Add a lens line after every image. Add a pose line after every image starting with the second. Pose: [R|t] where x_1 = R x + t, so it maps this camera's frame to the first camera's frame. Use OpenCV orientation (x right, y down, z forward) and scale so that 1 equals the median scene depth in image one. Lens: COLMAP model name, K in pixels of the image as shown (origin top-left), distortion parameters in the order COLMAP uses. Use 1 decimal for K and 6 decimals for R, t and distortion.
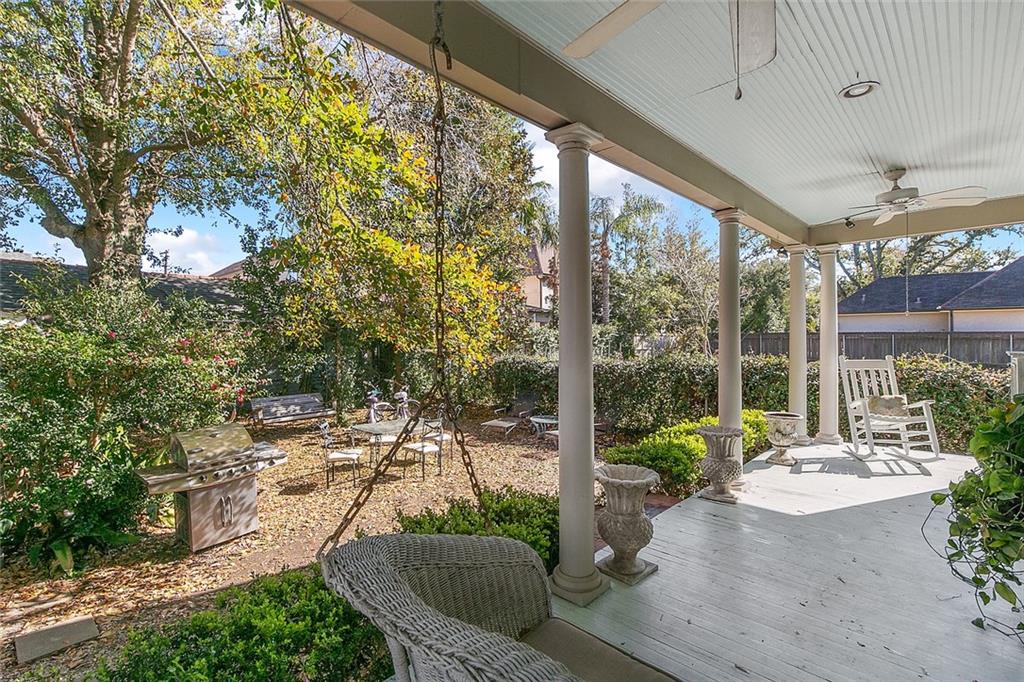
lens RADIAL K [[473.9, 0, 513.5], [0, 473.9, 338.4], [0, 0, 1]] dist [0.001045, 0.000169]
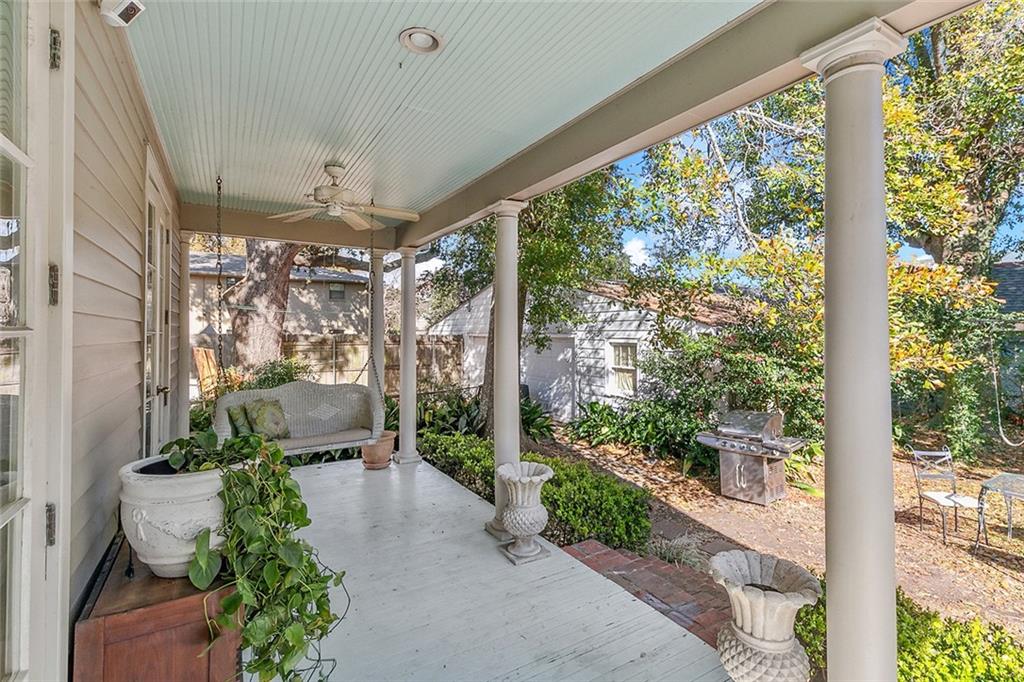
lens RADIAL K [[473.9, 0, 512.8], [0, 473.9, 334.4], [0, 0, 1]] dist [0.001045, 0.000169]
pose [[-0.266472, 0.010159, -0.963789, 0.907075], [-0.007189, 0.999896, 0.012527, -0.034064], [0.963816, 0.010267, -0.266371, 0.854379]]
